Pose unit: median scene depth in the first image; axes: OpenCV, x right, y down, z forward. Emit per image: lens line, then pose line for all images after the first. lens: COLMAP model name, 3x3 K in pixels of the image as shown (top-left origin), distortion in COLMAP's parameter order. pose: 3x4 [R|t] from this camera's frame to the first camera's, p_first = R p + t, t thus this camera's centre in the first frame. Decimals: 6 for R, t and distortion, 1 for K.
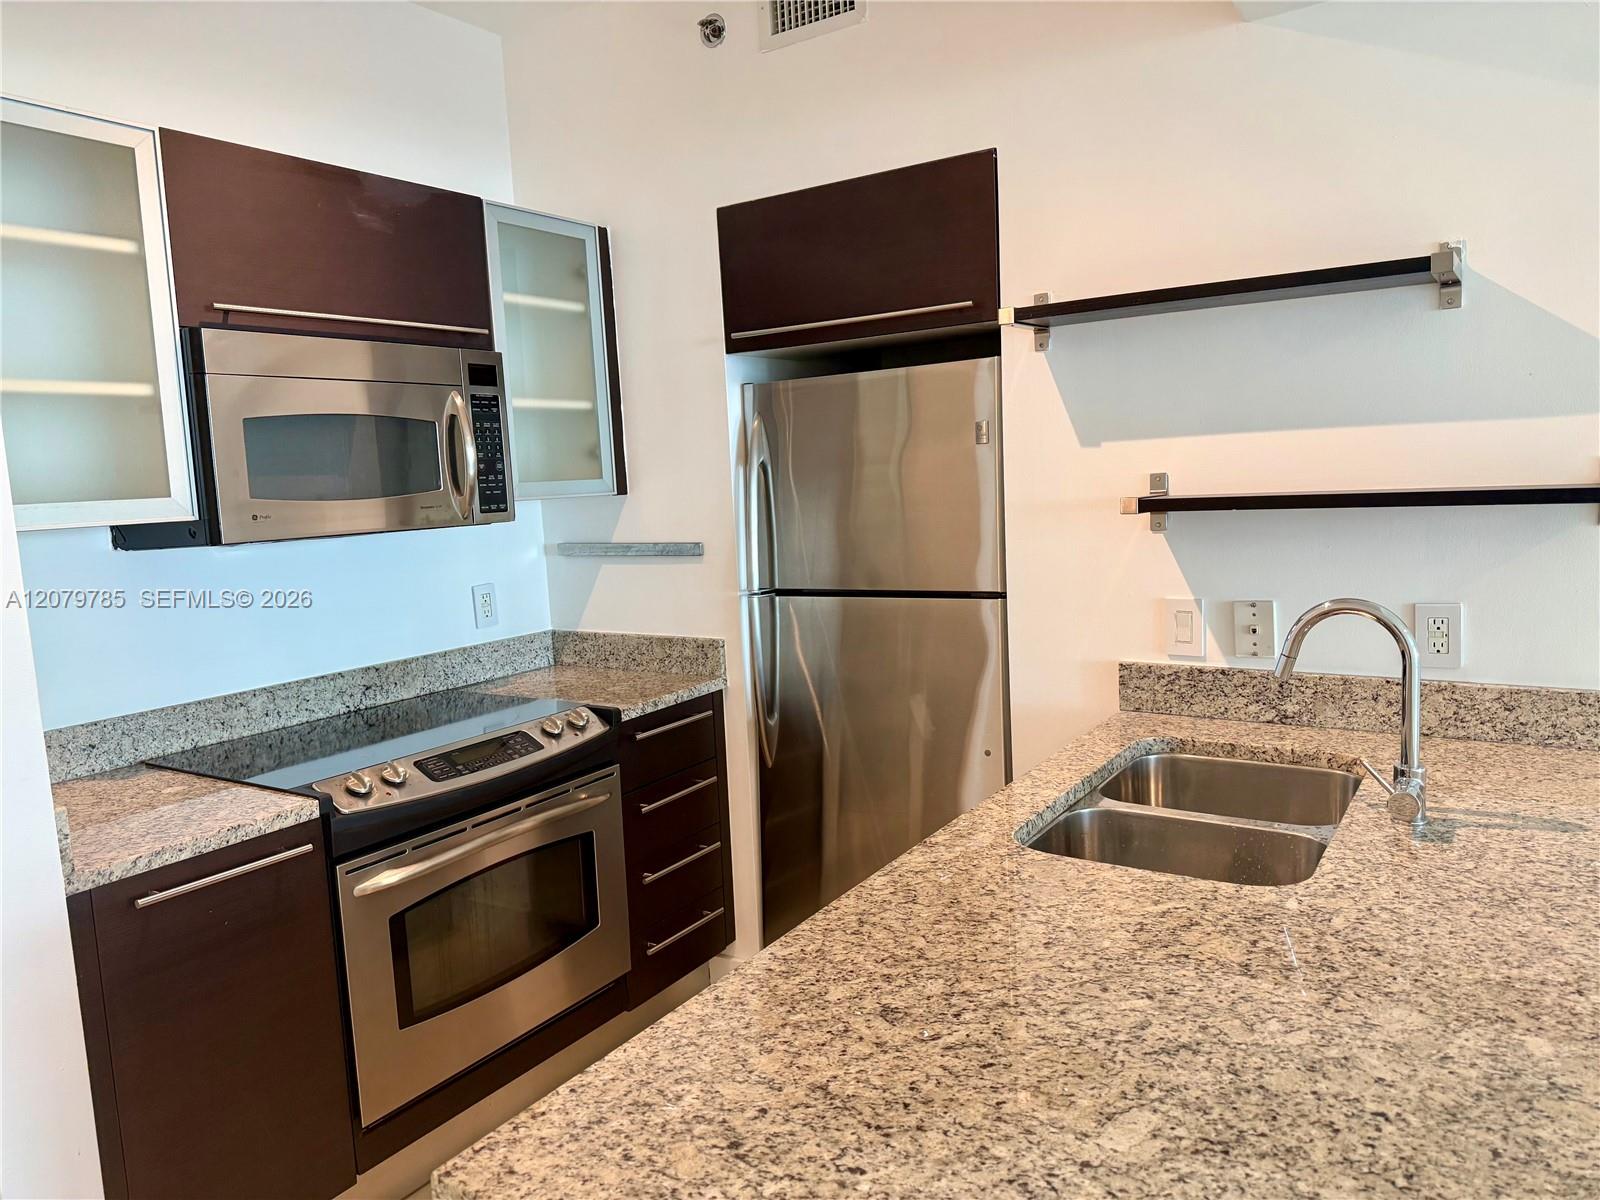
lens RADIAL K [[1122.2, 0, 794.0], [0, 1122.2, 604.8], [0, 0, 1]] dist [0.066999, -0.084097]
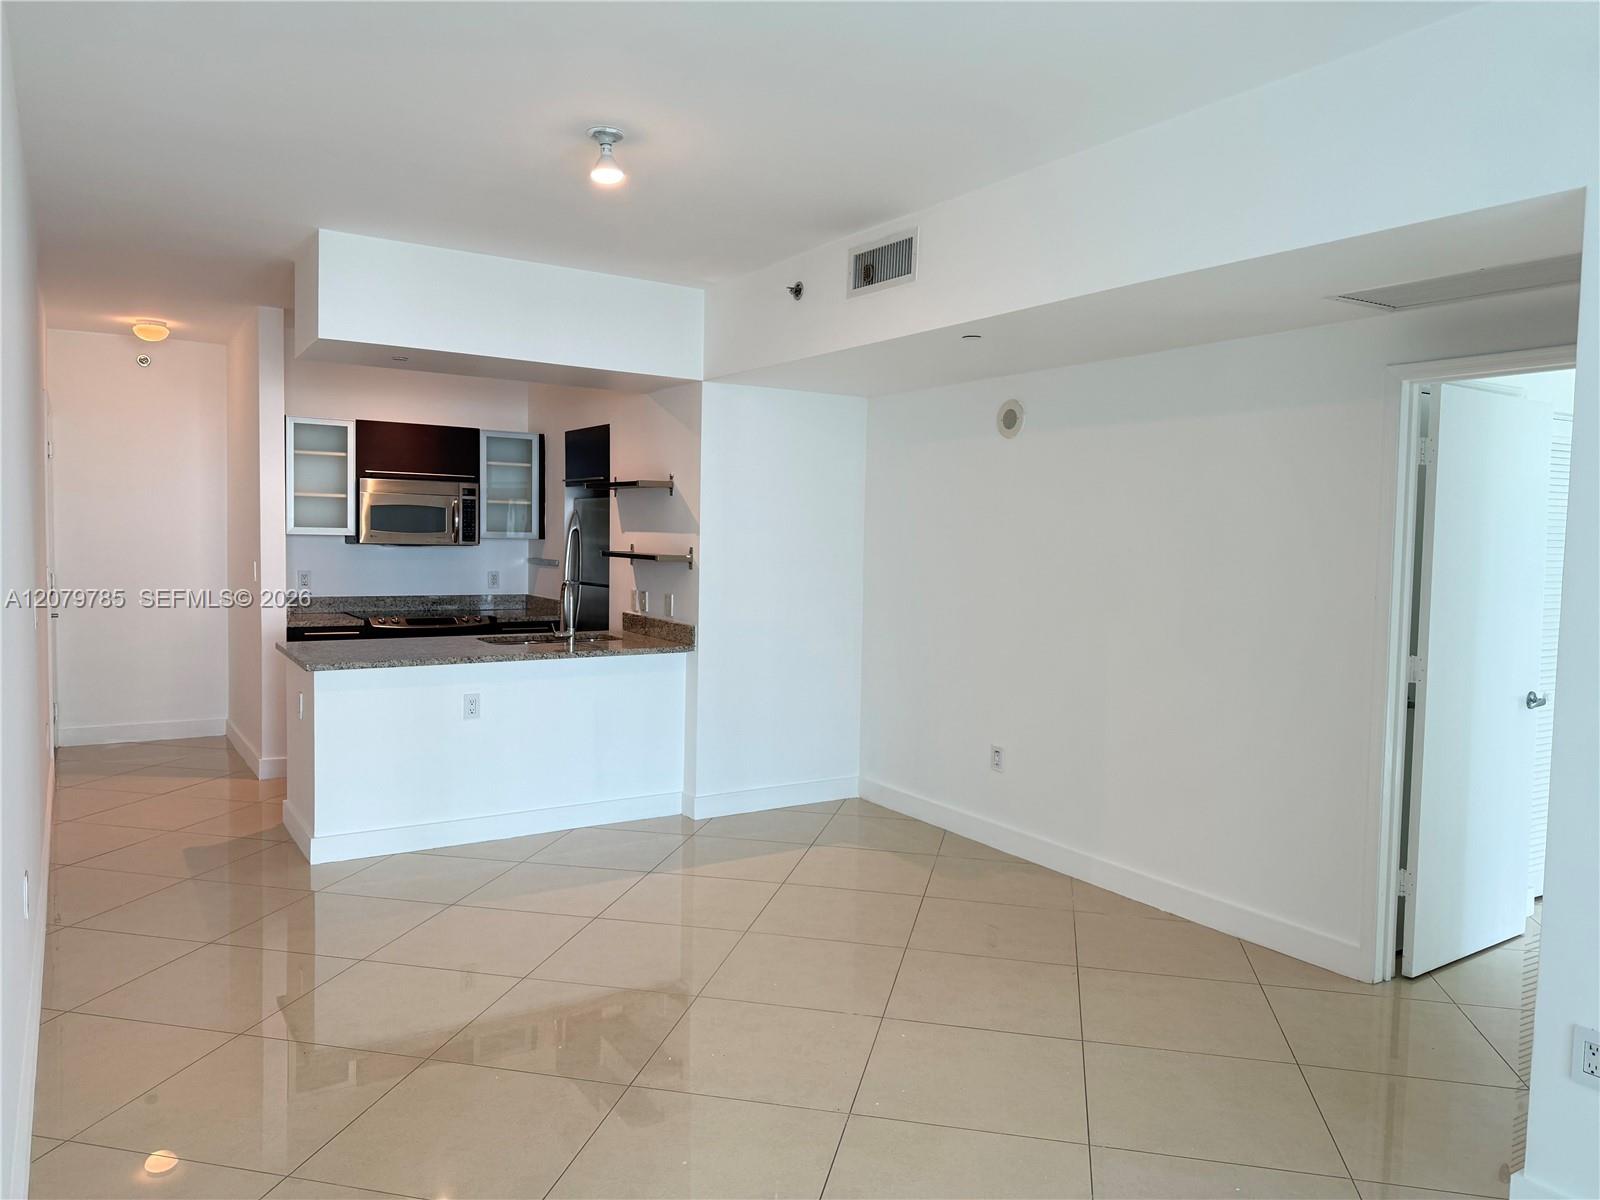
lens RADIAL K [[1122.2, 0, 807.7], [0, 1122.2, 597.1], [0, 0, 1]] dist [0.066999, -0.084097]
pose [[0.916828, 0.092261, -0.388477, 1.625965], [-0.112551, 0.993201, -0.029747, 0.042700], [0.383091, 0.070996, 0.920978, -1.244502]]
